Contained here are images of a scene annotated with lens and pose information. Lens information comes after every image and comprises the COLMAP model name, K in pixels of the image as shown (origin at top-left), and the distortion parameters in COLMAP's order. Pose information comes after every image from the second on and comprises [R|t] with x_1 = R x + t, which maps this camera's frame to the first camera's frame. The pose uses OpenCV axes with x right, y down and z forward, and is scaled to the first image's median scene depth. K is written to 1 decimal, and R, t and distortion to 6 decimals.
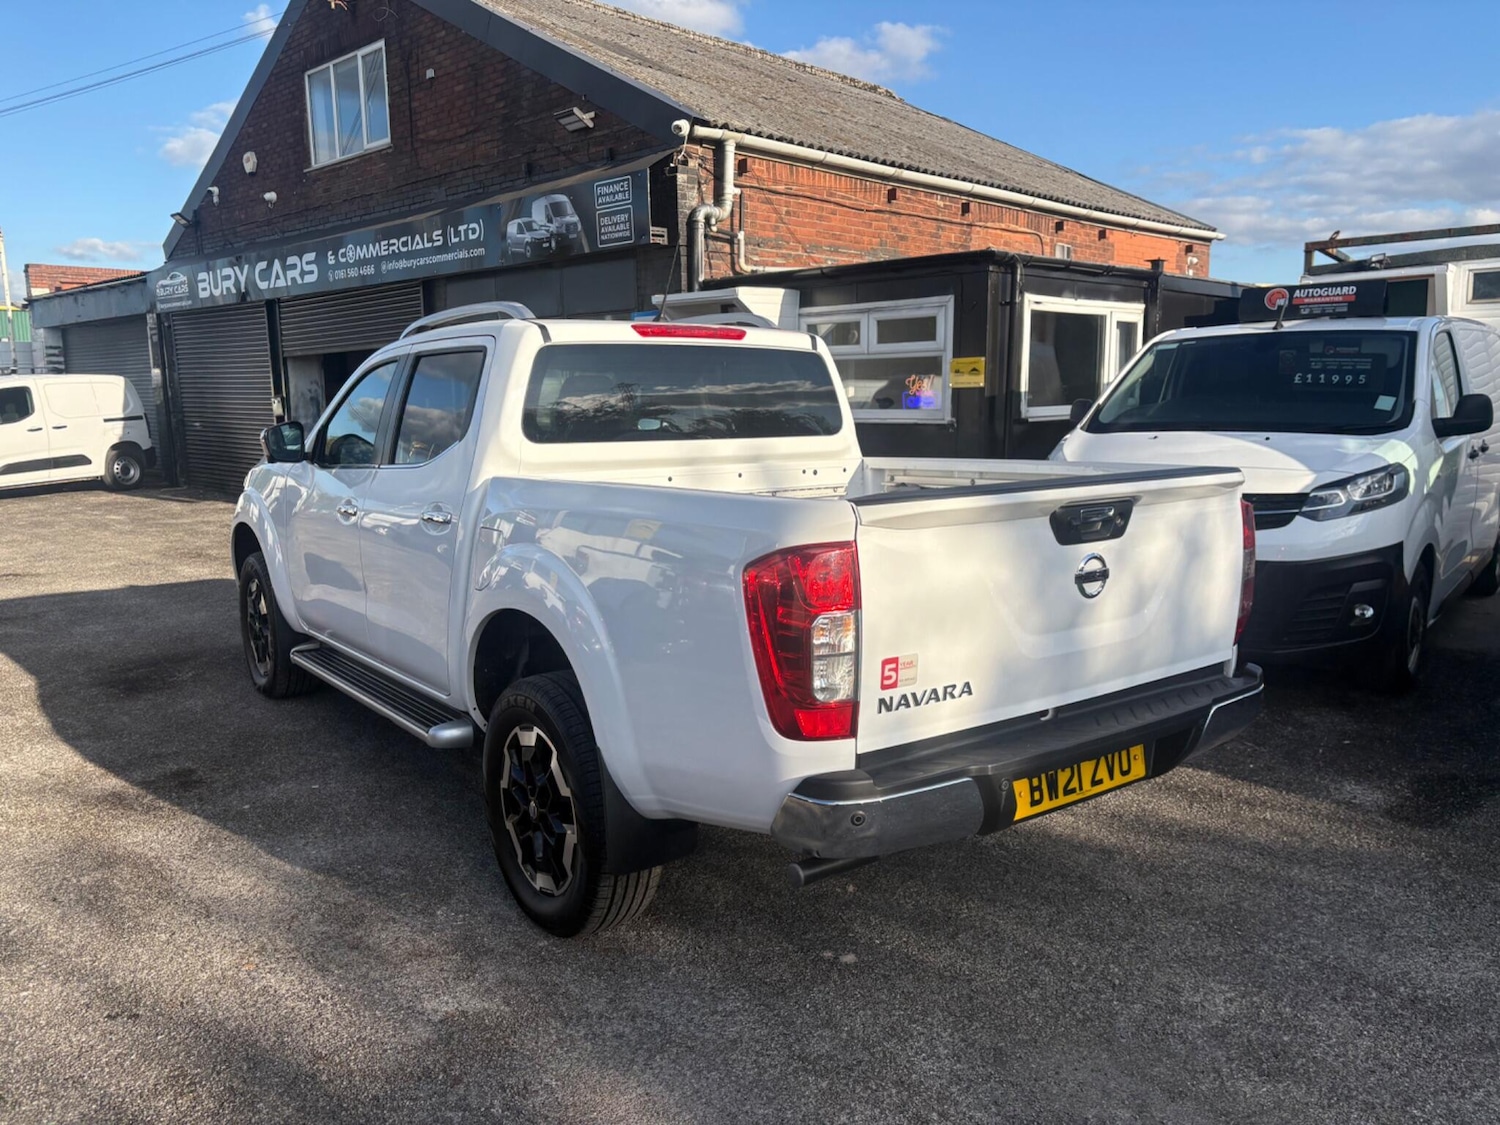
lens RADIAL K [[1138.0, 0, 756.3], [0, 1138.0, 563.6], [0, 0, 1]] dist [0.047434, -0.042135]
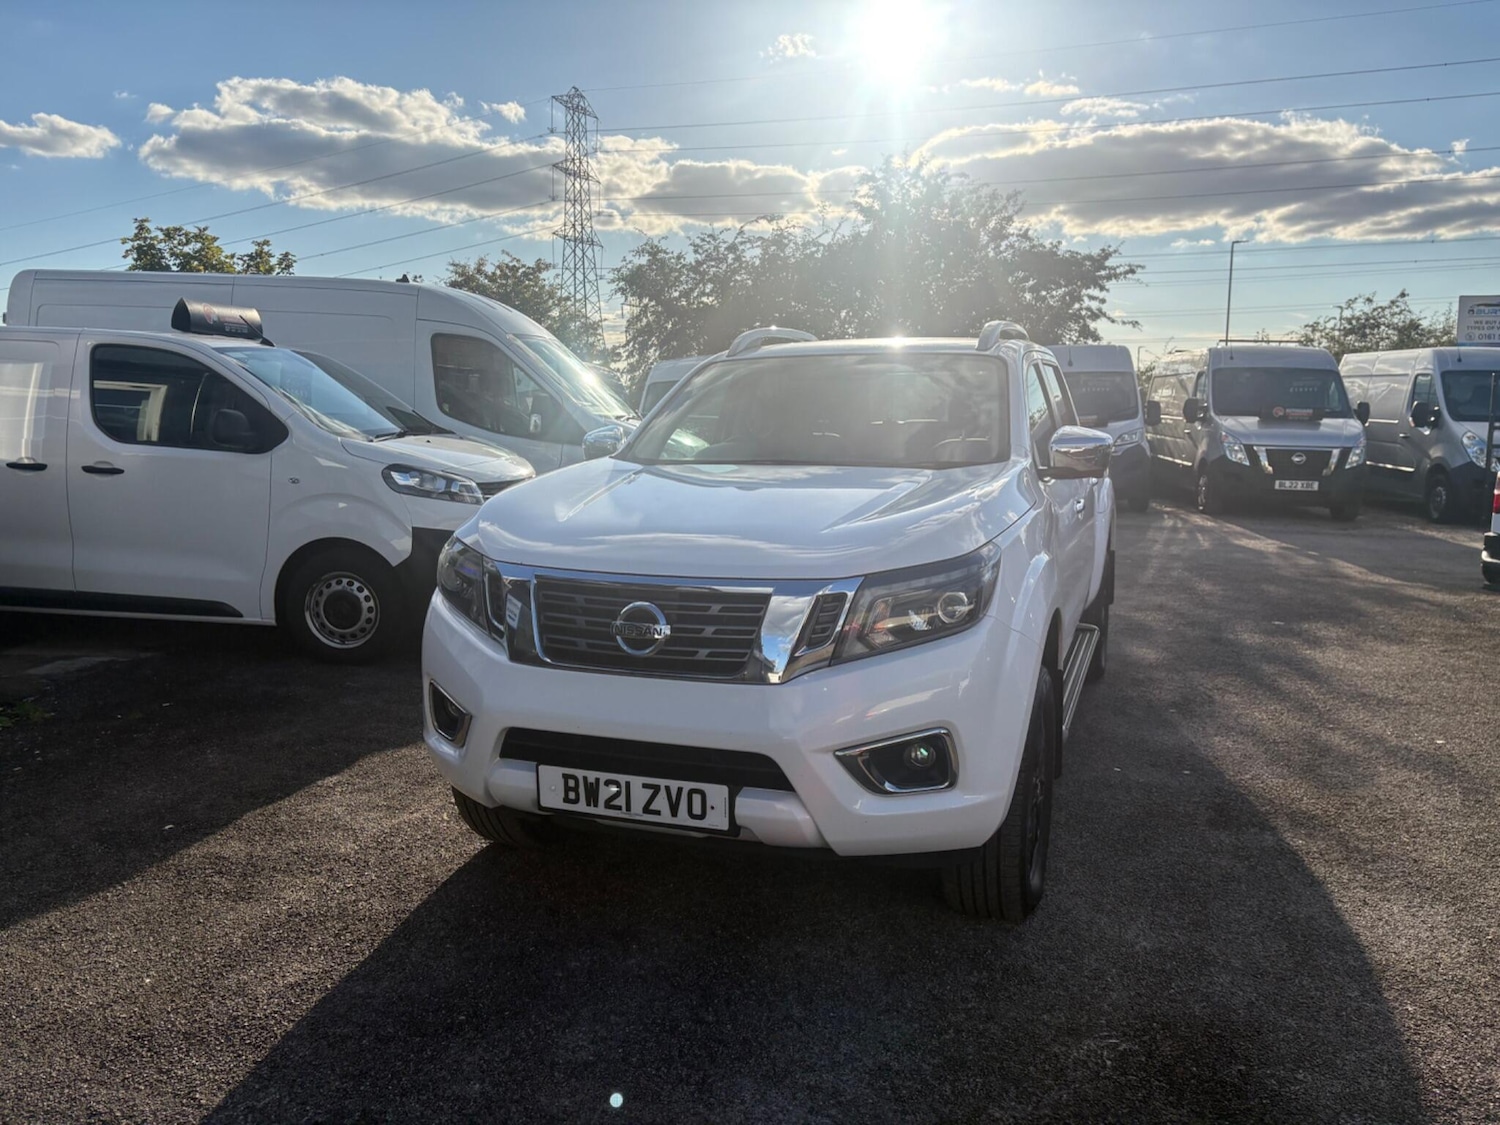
lens RADIAL K [[1138.0, 0, 757.1], [0, 1138.0, 566.2], [0, 0, 1]] dist [0.047434, -0.042135]
pose [[-0.551267, -0.109771, 0.827076, -0.569213], [0.128191, 0.968392, 0.213970, -0.136391], [-0.824422, 0.223978, -0.519771, 0.962027]]
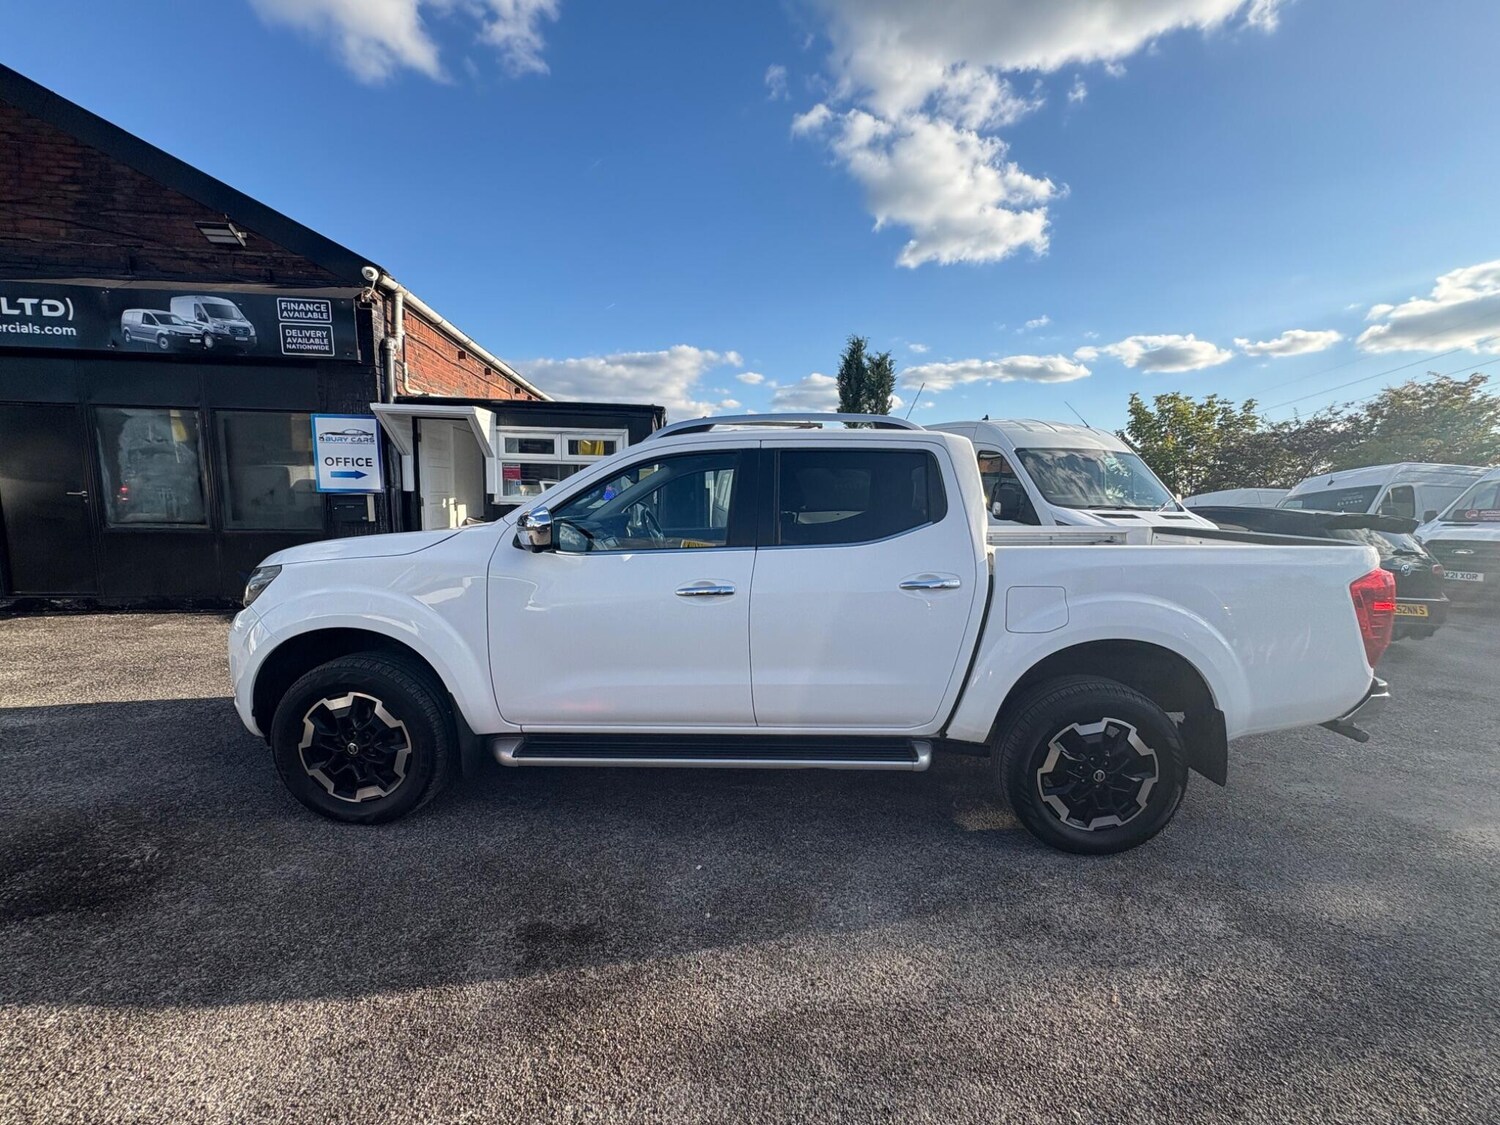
lens RADIAL K [[596.2, 0, 750.1], [0, 596.2, 563.1], [0, 0, 1]] dist [0.000017, 0.000597]
pose [[0.619160, -0.076455, 0.781534, -0.406053], [0.095947, 0.995158, 0.021341, -0.043500], [-0.779381, 0.061772, 0.623497, 0.335597]]
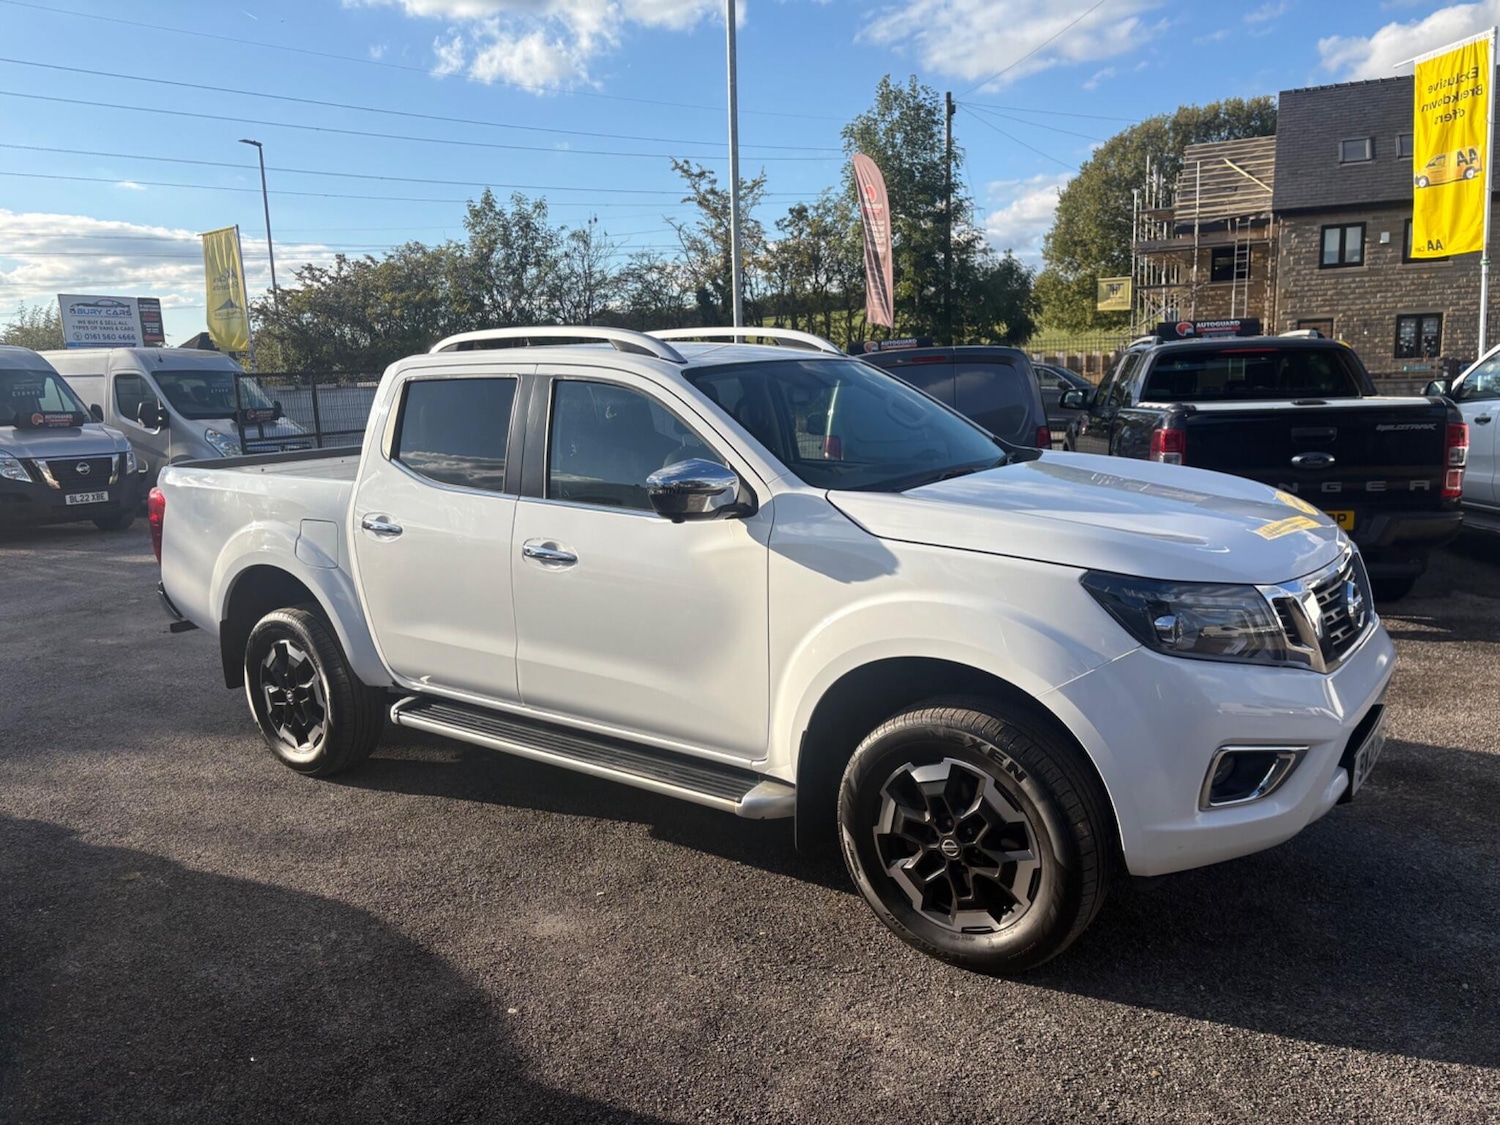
lens RADIAL K [[1138.0, 0, 747.6], [0, 1138.0, 563.5], [0, 0, 1]] dist [0.047434, -0.042135]
pose [[-0.954494, 0.096659, -0.282131, 0.028323], [0.004254, 0.950336, 0.311196, -0.184207], [0.298200, 0.295835, -0.907501, 1.104012]]
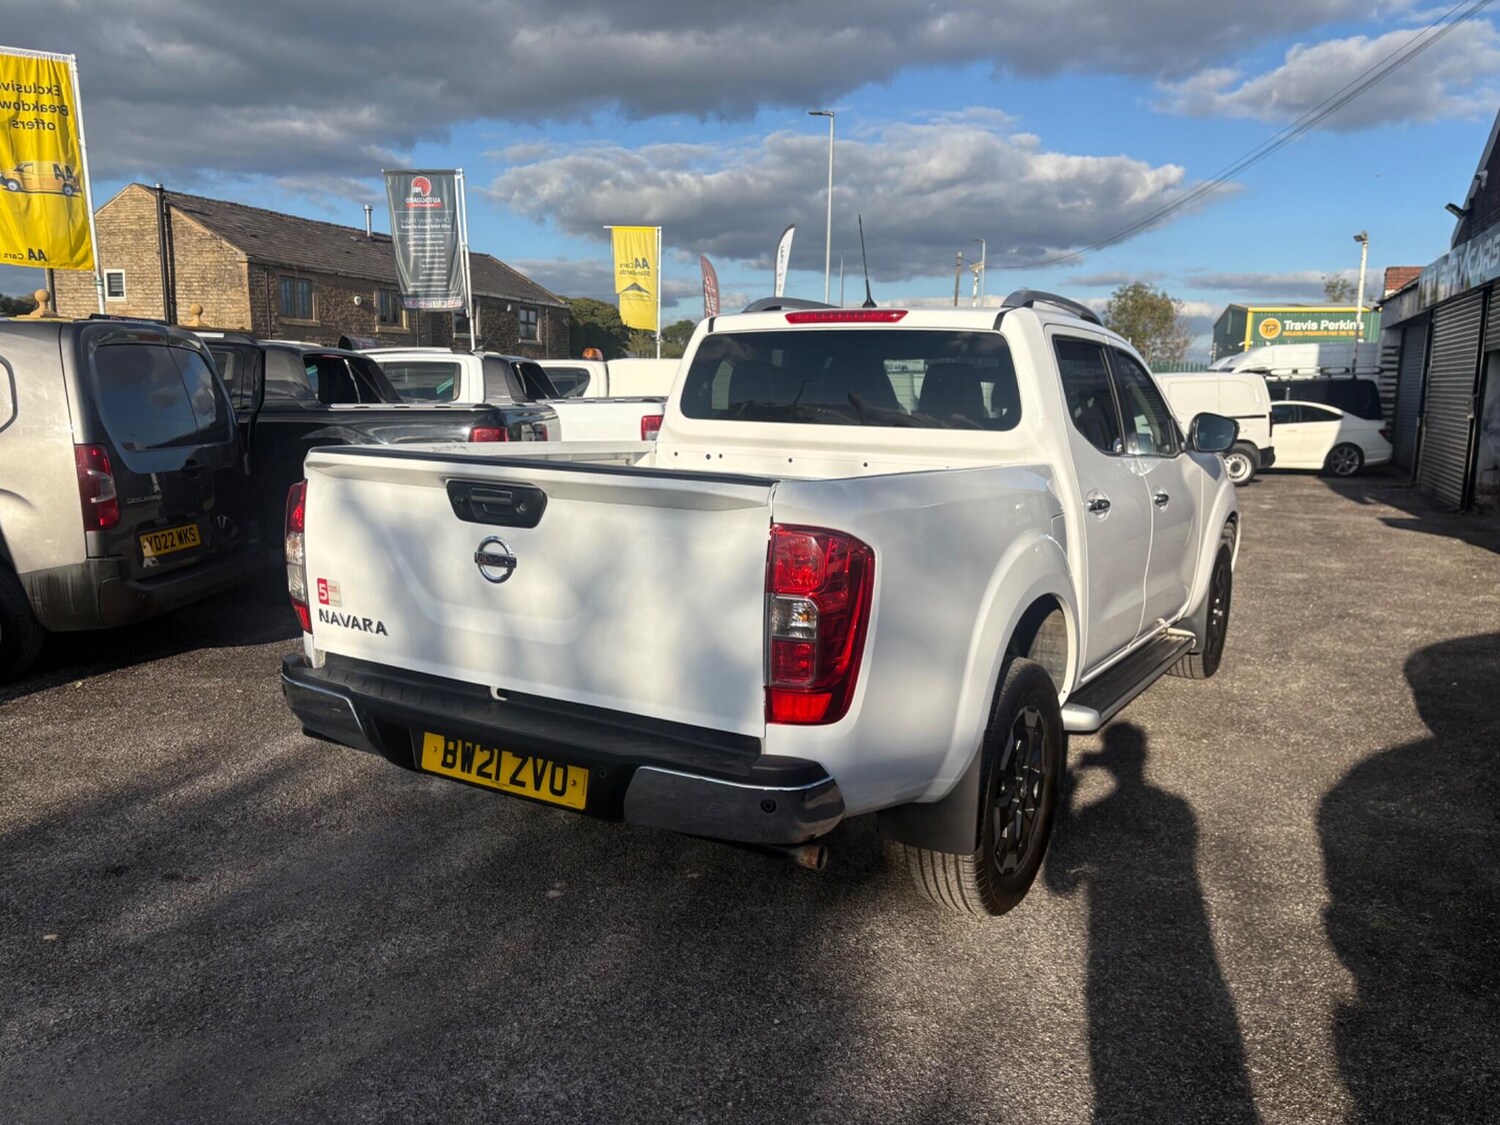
lens RADIAL K [[1138.0, 0, 755.3], [0, 1138.0, 566.7], [0, 0, 1]] dist [0.047434, -0.042135]
pose [[0.378769, 0.160714, -0.911430, 0.408165], [-0.160085, 0.981340, 0.106514, -0.039433], [0.911541, 0.105562, 0.397429, 0.265618]]
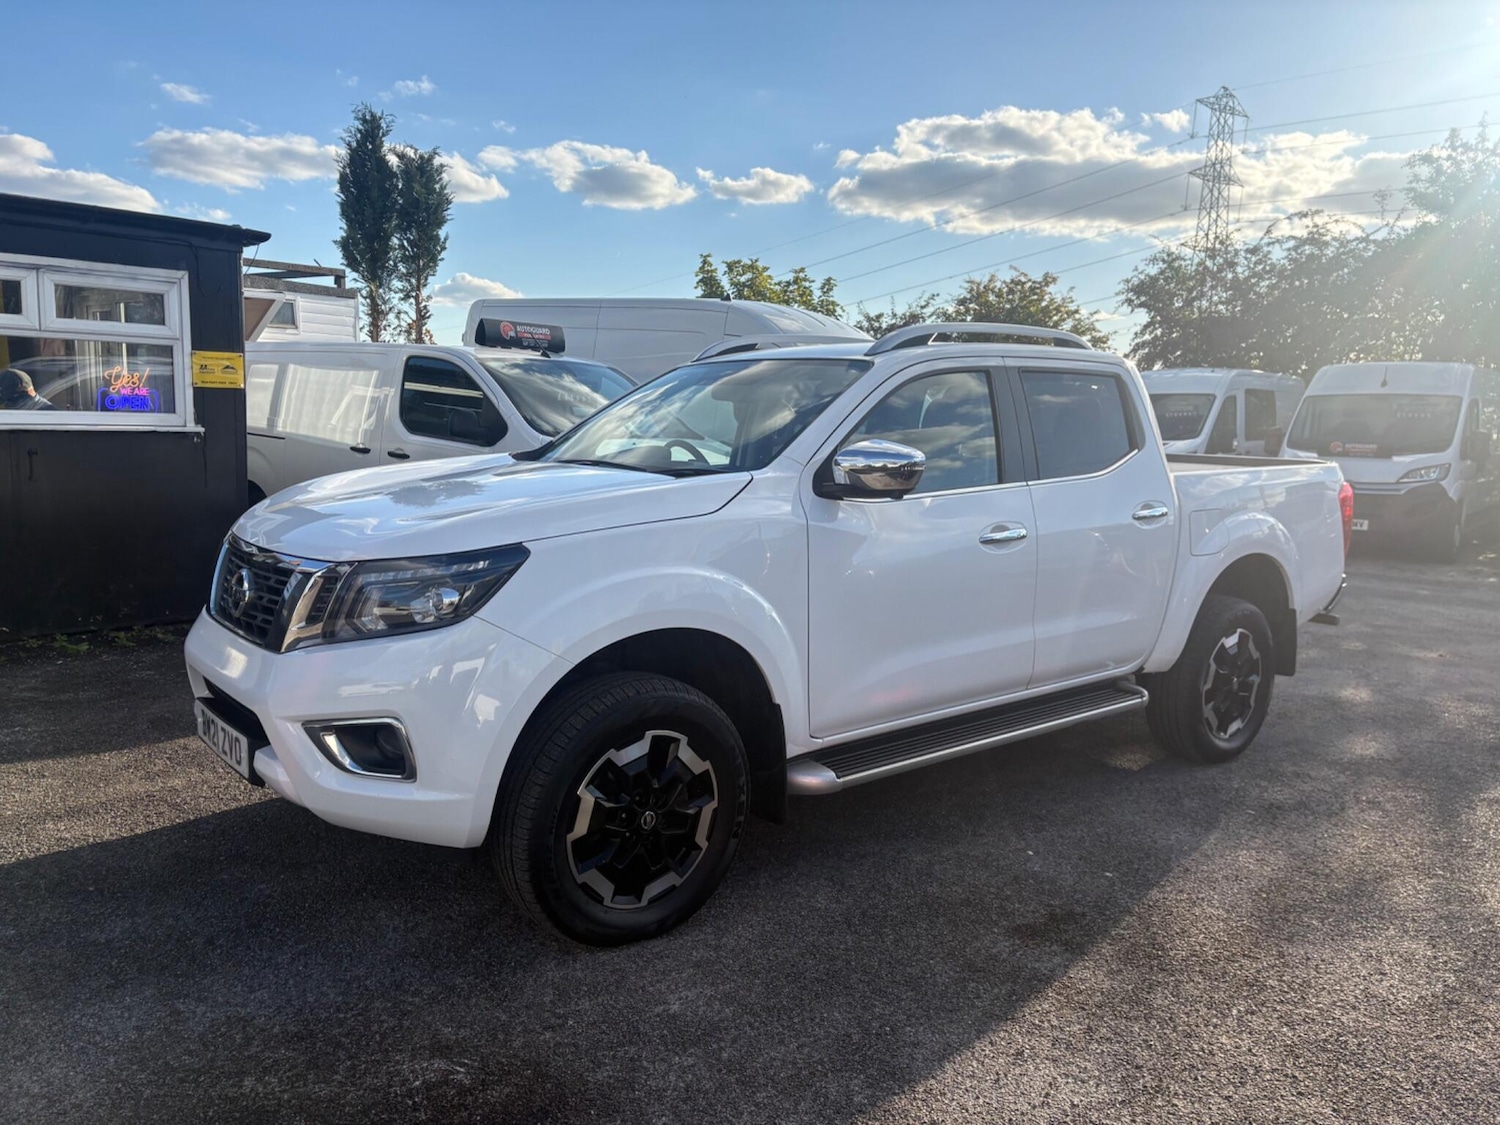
lens RADIAL K [[1138.0, 0, 738.8], [0, 1138.0, 559.7], [0, 0, 1]] dist [0.047434, -0.042135]
pose [[-0.036329, -0.121634, 0.991910, -0.663485], [0.122369, 0.984554, 0.125213, -0.089503], [-0.991820, 0.125928, -0.020884, 0.657707]]
